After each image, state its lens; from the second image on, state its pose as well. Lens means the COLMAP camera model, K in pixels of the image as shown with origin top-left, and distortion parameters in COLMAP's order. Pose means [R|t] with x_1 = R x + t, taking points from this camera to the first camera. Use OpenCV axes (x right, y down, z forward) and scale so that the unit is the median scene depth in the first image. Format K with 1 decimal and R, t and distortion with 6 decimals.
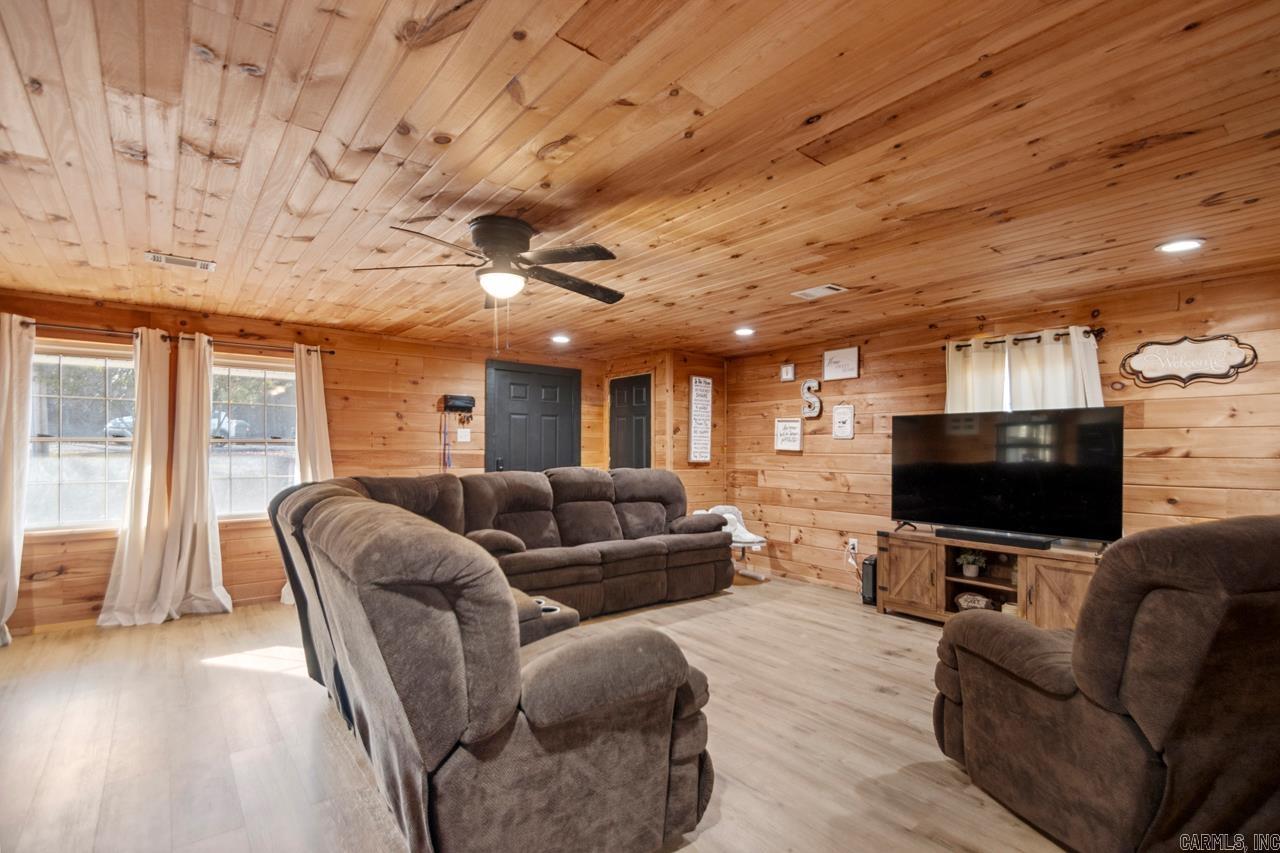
lens RADIAL K [[600.5, 0, 647.8], [0, 600.5, 450.1], [0, 0, 1]] dist [0.015725, -0.000518]
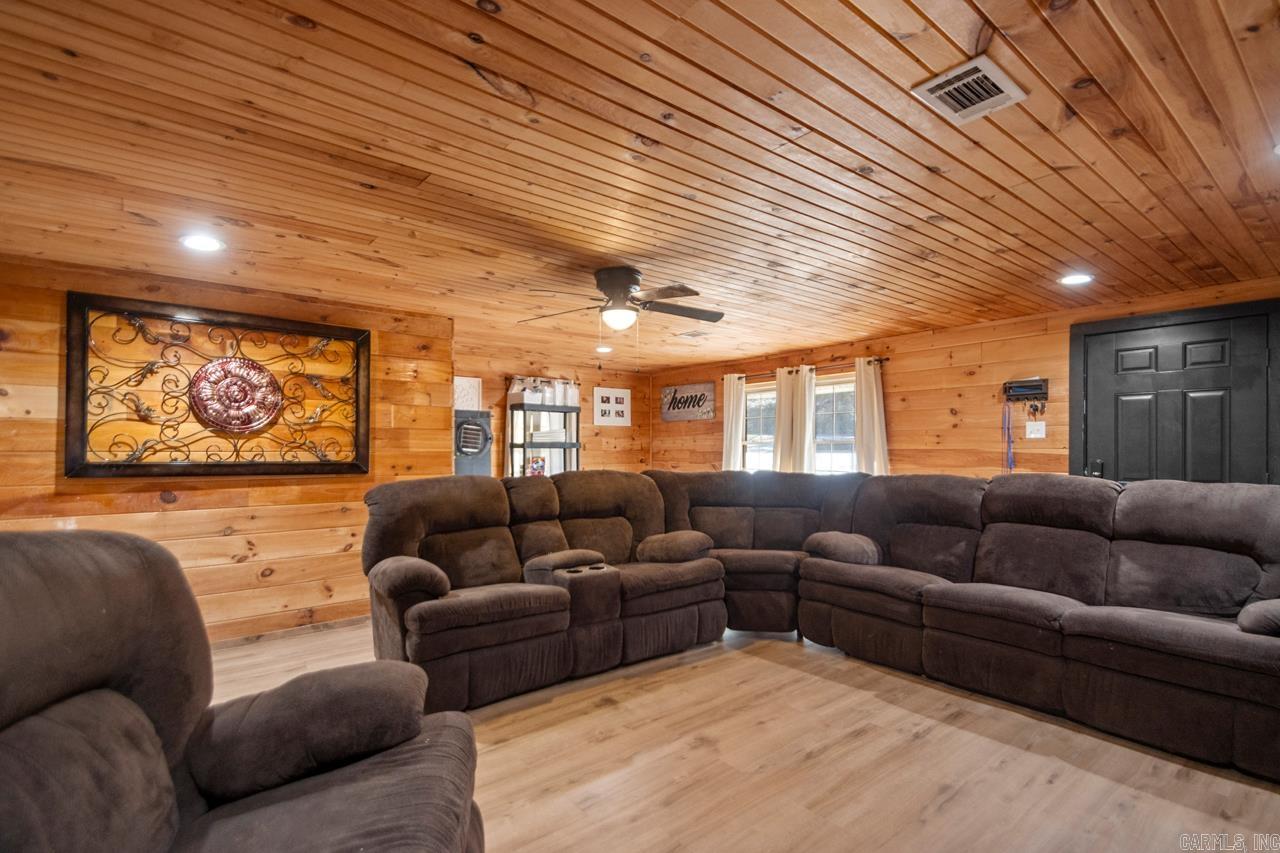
lens RADIAL K [[600.5, 0, 647.8], [0, 600.5, 450.1], [0, 0, 1]] dist [0.015725, -0.000518]
pose [[-0.001874, -0.001751, -0.999997, 0.552183], [0.000730, 0.999998, -0.001753, 0.003128], [0.999998, -0.000734, -0.001872, 0.567330]]
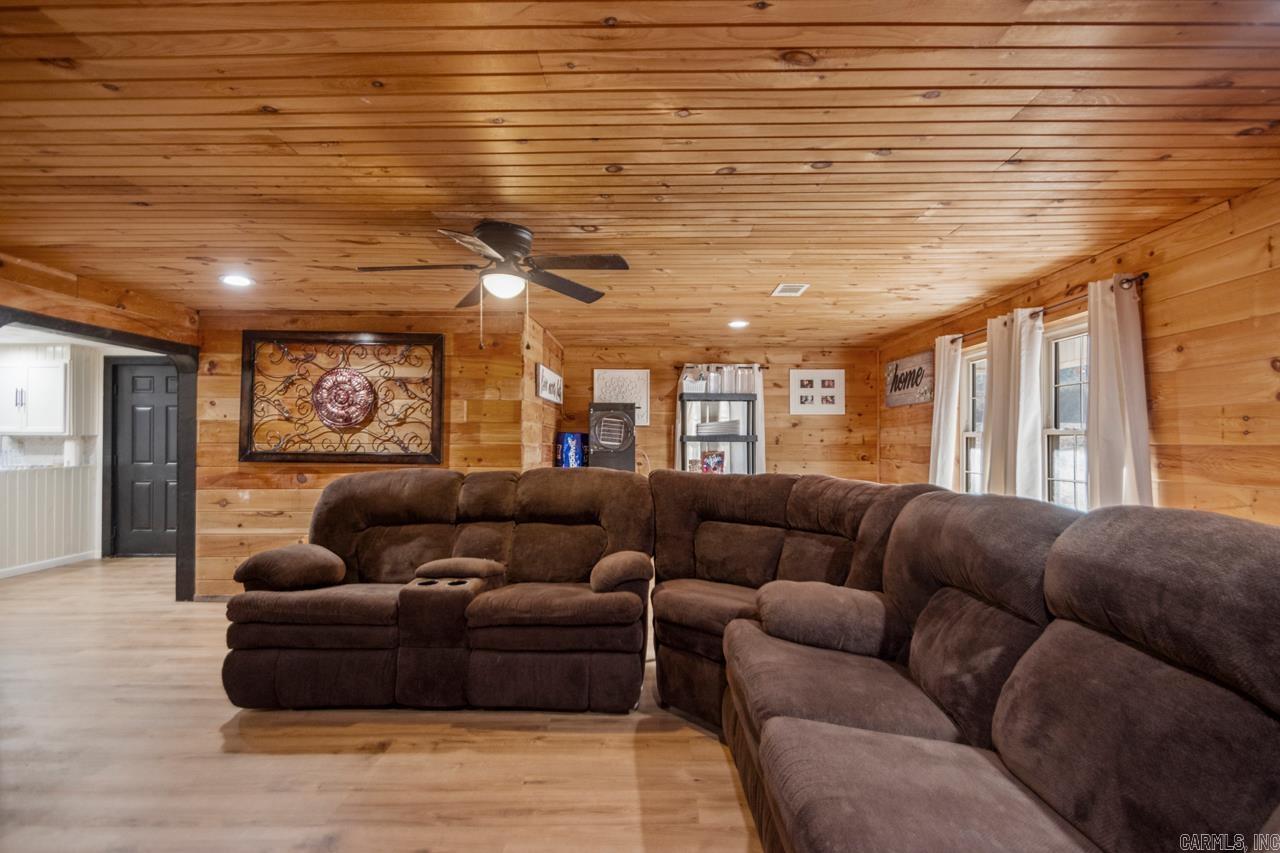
lens RADIAL K [[597.0, 0, 645.4], [0, 597.0, 429.5], [0, 0, 1]] dist [0.021342, -0.000240]
pose [[-0.636109, -0.021538, -0.771299, 0.222225], [-0.004707, 0.999700, -0.024034, 0.001266], [0.771585, -0.011658, -0.636019, 0.990834]]
